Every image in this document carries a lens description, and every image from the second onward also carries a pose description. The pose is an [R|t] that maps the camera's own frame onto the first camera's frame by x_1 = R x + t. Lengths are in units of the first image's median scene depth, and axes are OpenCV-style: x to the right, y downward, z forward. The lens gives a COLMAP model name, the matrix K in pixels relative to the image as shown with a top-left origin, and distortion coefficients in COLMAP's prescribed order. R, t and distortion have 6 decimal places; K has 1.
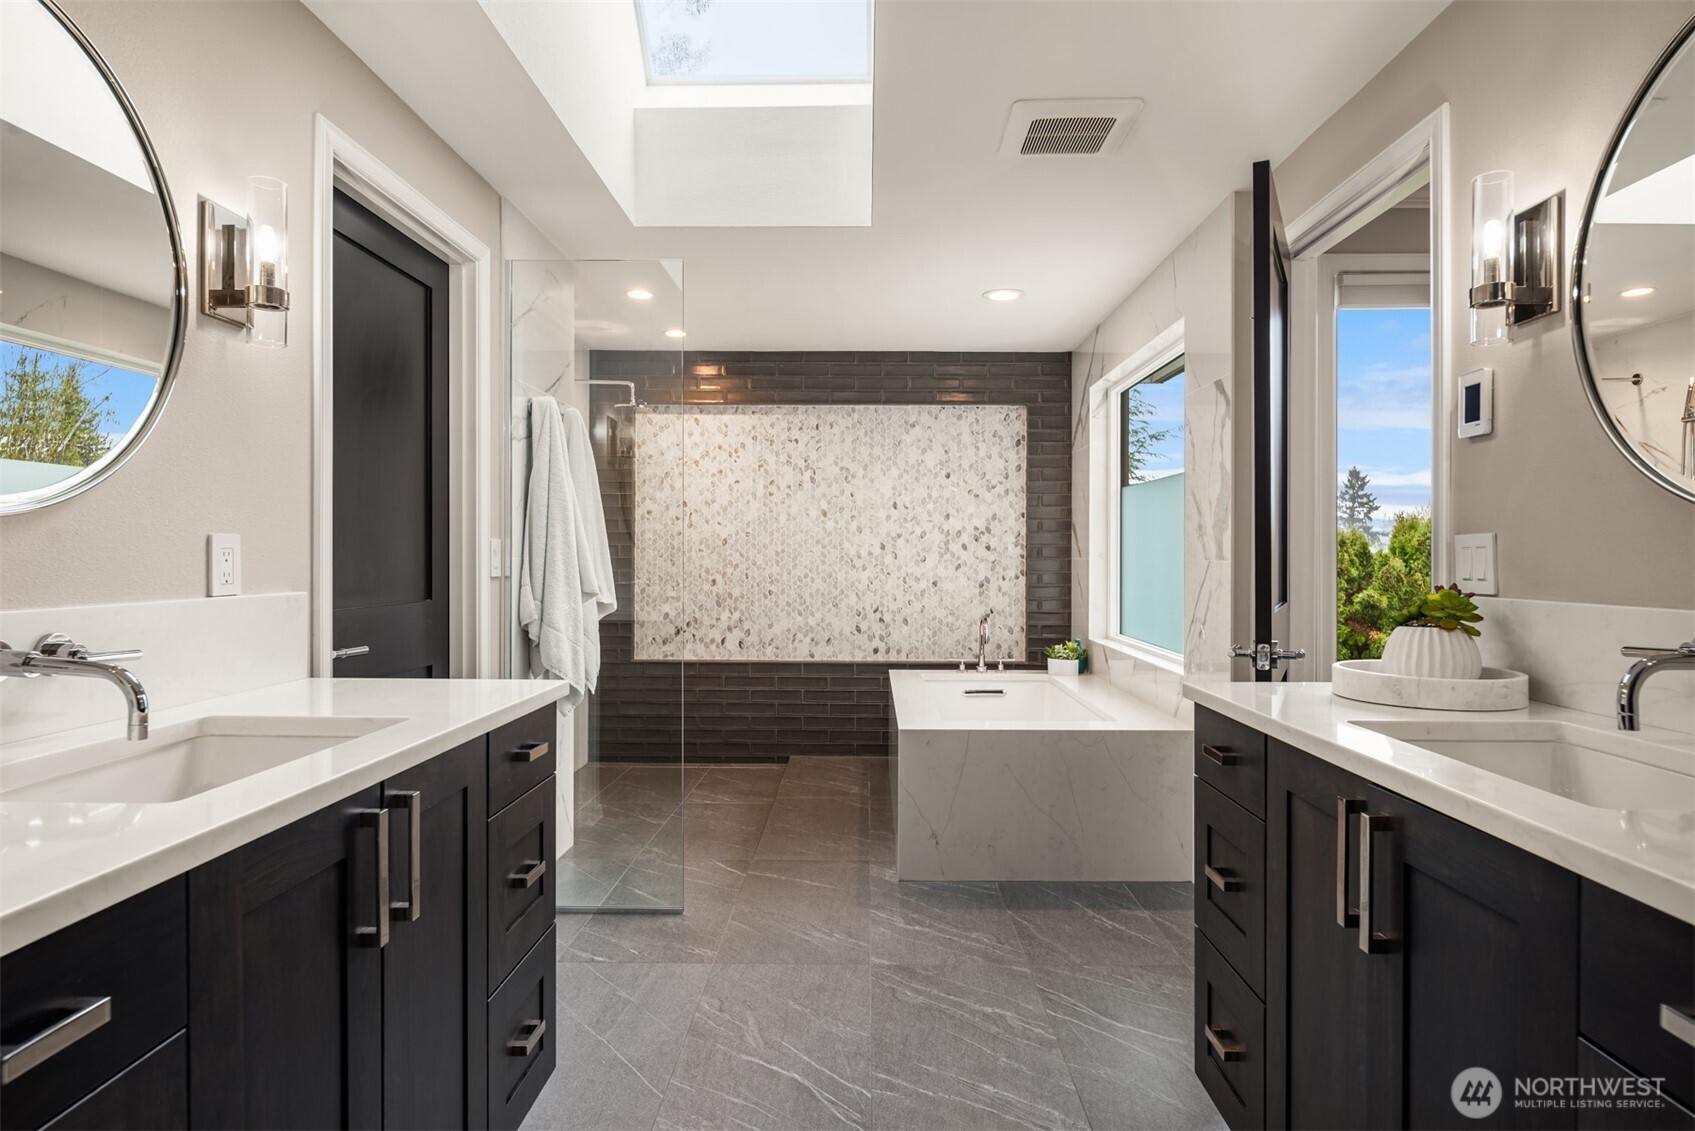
lens RADIAL K [[919.3, 0, 853.5], [0, 919.3, 561.5], [0, 0, 1]] dist [0.001457, -0.003153]
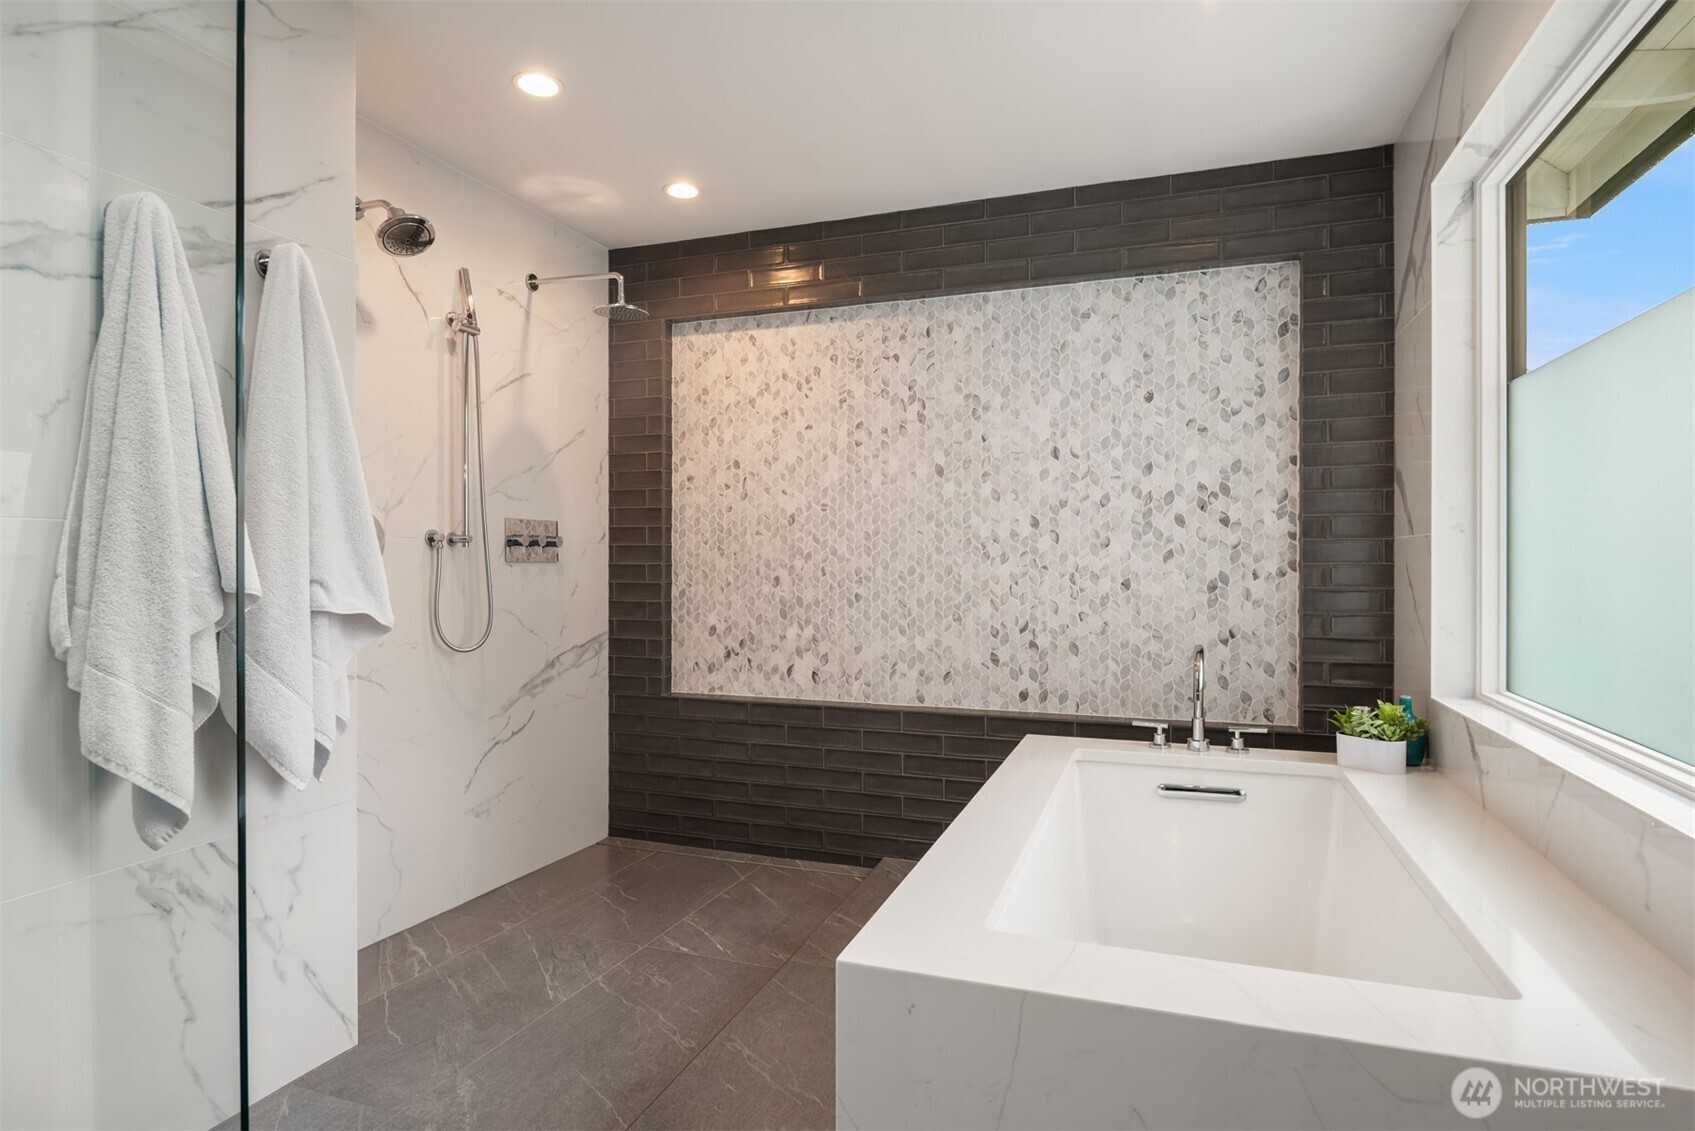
lens RADIAL K [[919.3, 0, 834.4], [0, 919.3, 566.0], [0, 0, 1]] dist [0.001457, -0.003153]
pose [[0.944240, -0.002498, -0.329248, 0.105879], [0.001770, 0.999995, -0.002513, 0.013560], [0.329253, 0.001790, 0.944240, 0.391066]]
